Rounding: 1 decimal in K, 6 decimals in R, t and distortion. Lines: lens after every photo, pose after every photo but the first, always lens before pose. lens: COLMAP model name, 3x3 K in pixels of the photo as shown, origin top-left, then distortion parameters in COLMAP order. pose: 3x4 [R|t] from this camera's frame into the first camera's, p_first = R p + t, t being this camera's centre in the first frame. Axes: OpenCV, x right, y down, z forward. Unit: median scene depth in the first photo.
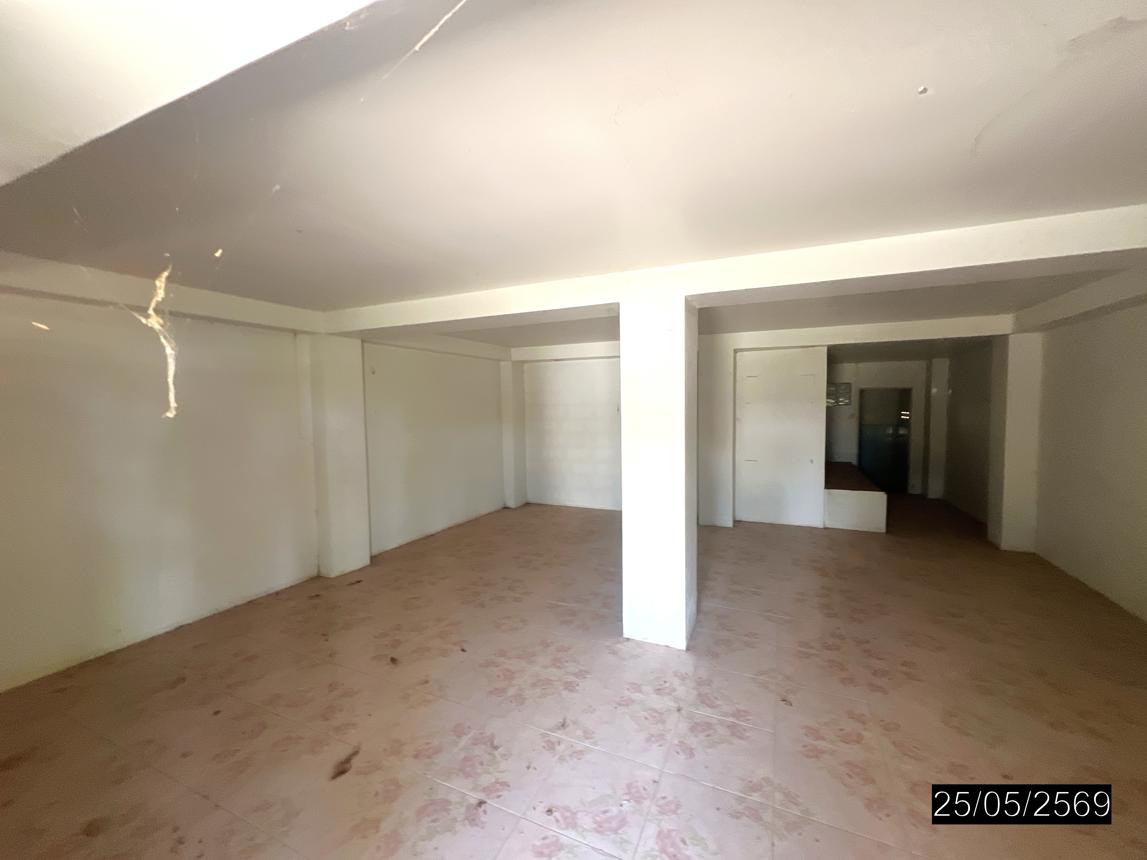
lens RADIAL K [[459.3, 0, 573.5], [0, 459.3, 430.0], [0, 0, 1]] dist [0.000442, 0.000034]
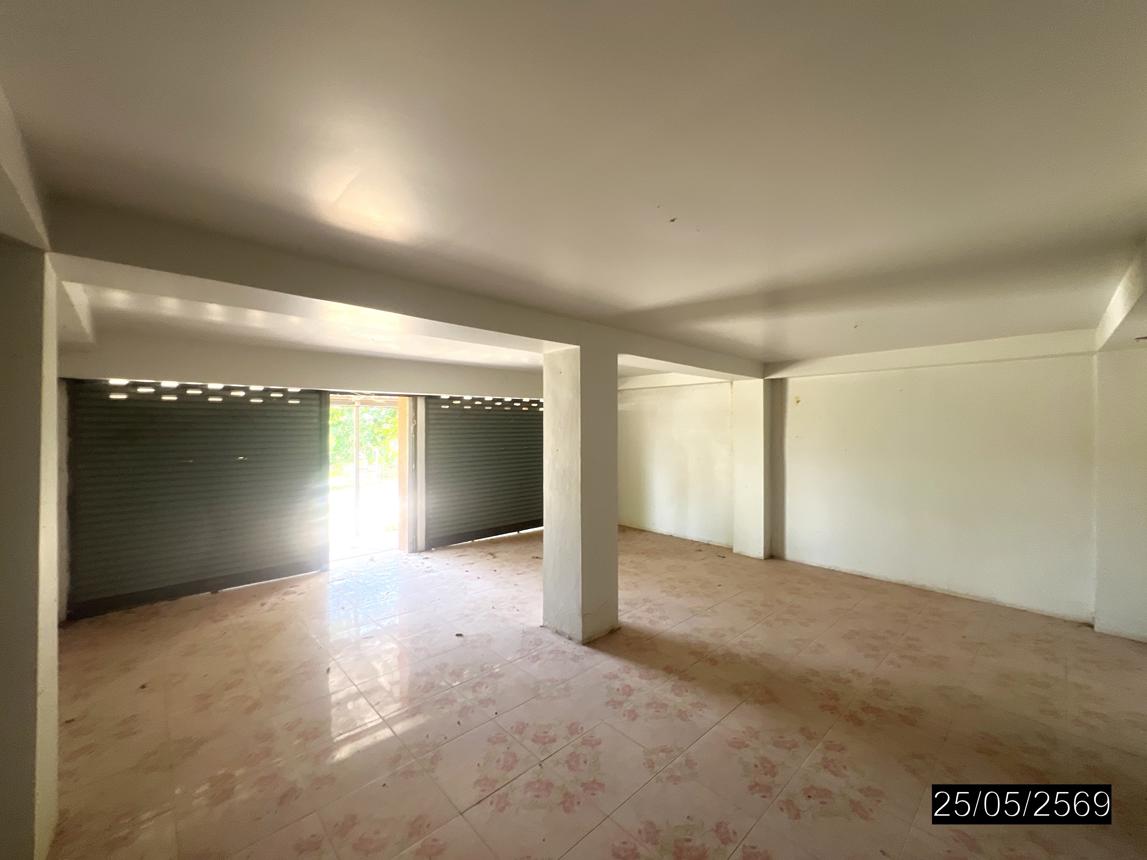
lens RADIAL K [[459.3, 0, 573.5], [0, 459.3, 430.0], [0, 0, 1]] dist [0.000442, 0.000034]
pose [[-0.378195, 0.016212, -0.925584, 1.028853], [-0.049376, 0.998070, 0.037657, -0.087216], [0.924408, 0.059943, -0.376664, 1.135088]]
